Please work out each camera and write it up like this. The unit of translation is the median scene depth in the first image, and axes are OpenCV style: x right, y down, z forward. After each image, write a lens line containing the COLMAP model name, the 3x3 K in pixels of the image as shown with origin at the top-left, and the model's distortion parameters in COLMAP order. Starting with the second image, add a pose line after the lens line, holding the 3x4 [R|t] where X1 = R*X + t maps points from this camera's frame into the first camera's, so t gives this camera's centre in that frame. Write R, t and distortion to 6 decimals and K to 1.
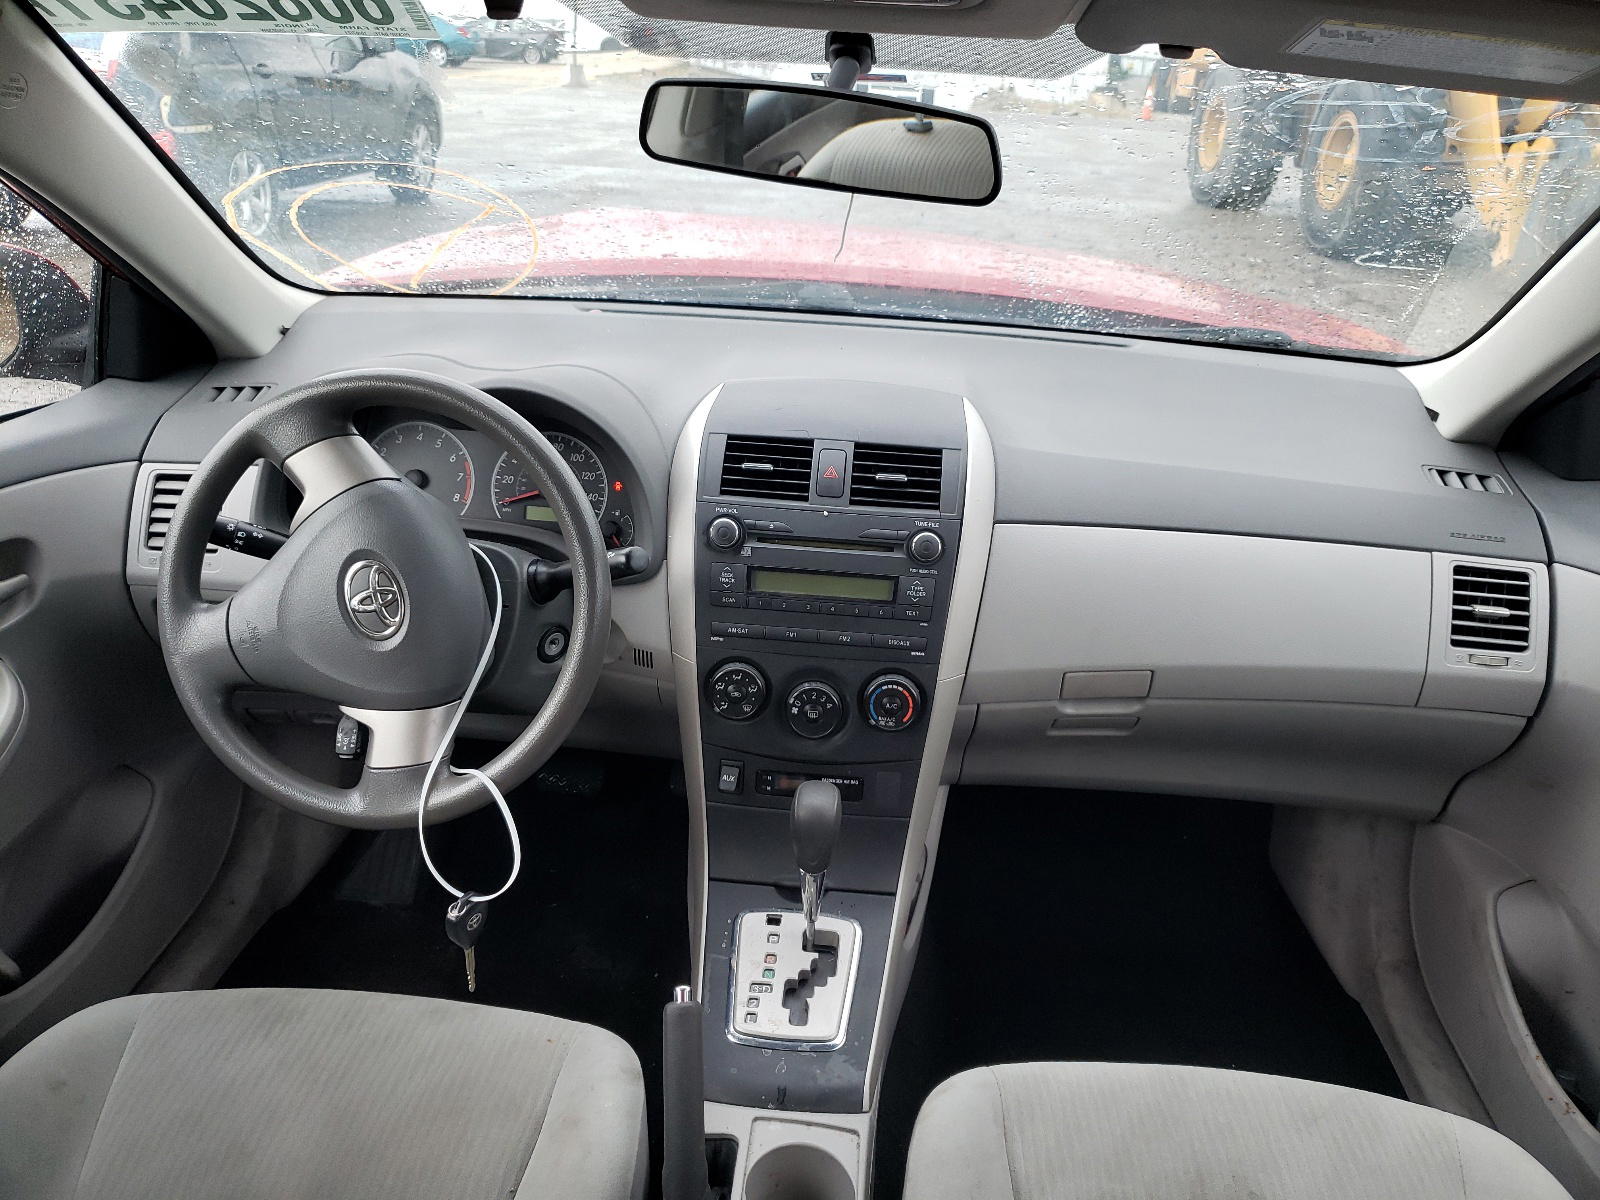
lens RADIAL K [[1192.4, 0, 800.0], [0, 1192.4, 600.0], [0, 0, 1]] dist [0.004269, 0.000439]
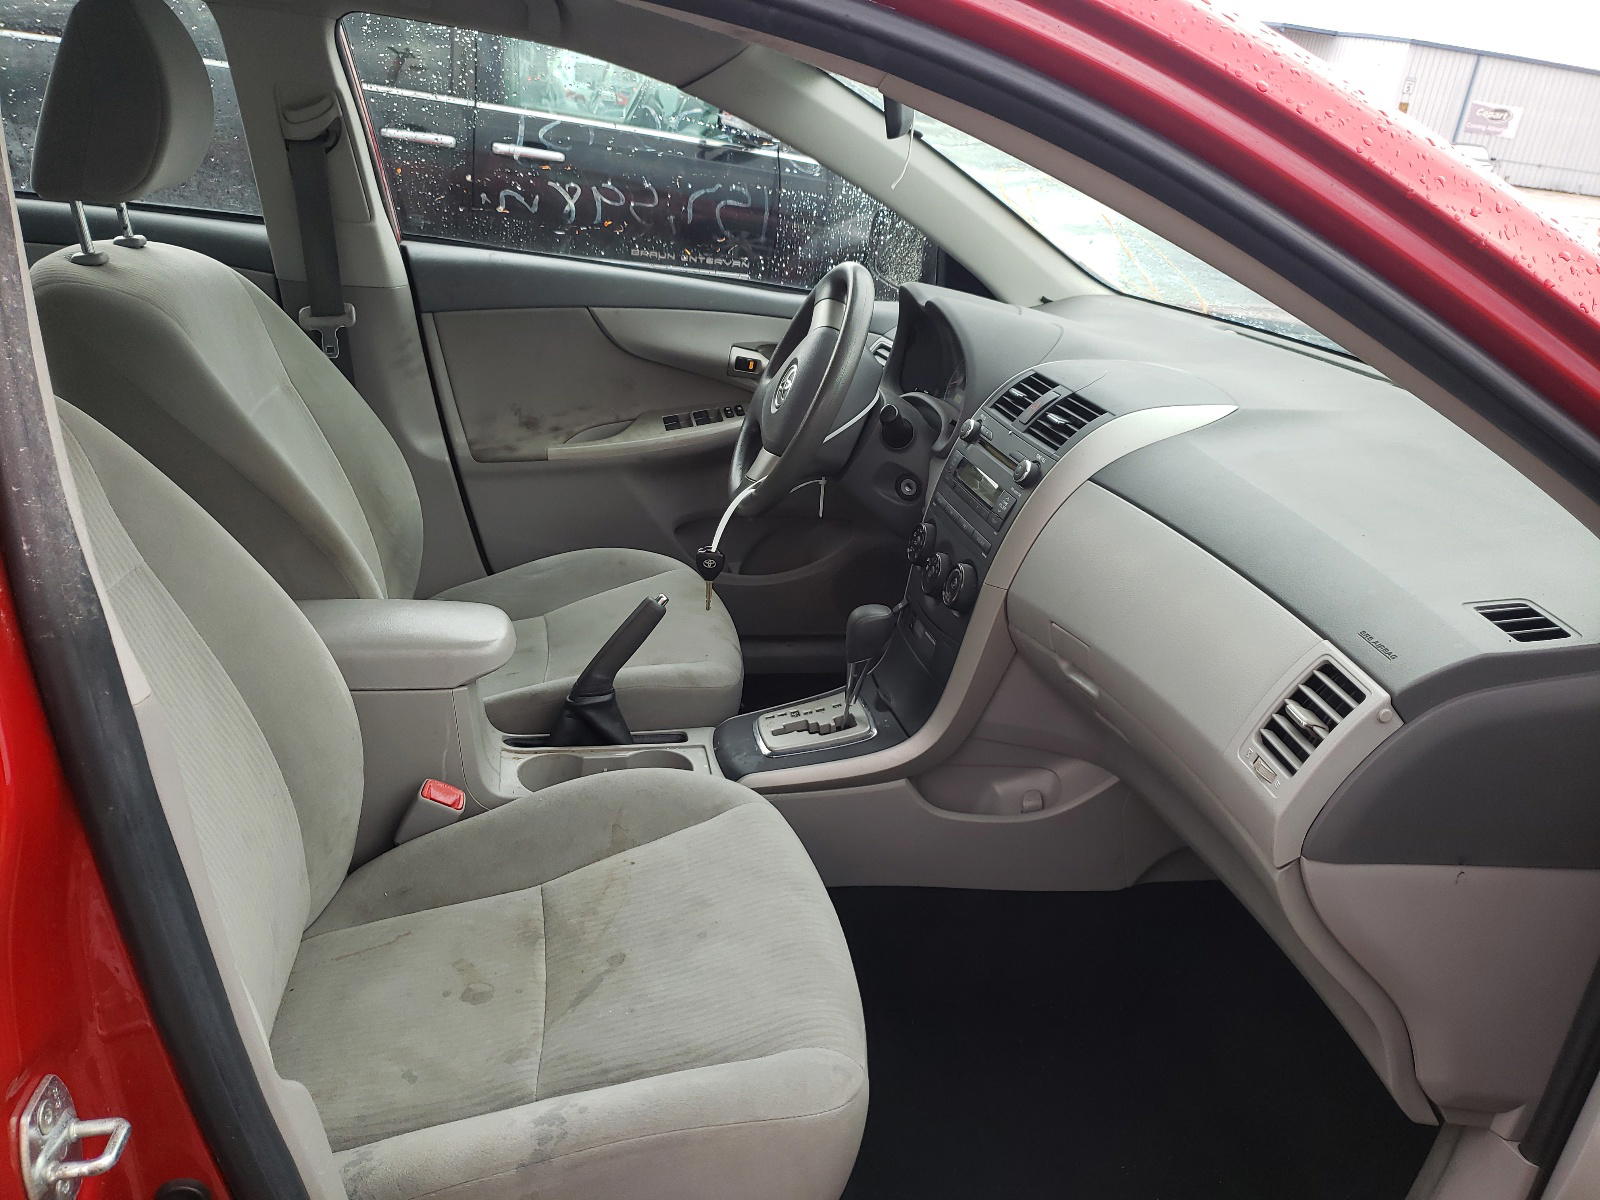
lens RADIAL K [[1192.4, 0, 800.0], [0, 1192.4, 600.0], [0, 0, 1]] dist [0.004269, 0.000439]
pose [[0.288336, 0.341107, -0.894711, 1.112170], [-0.465594, 0.866441, 0.180284, -0.042552], [0.836711, 0.364590, 0.408643, 0.370842]]
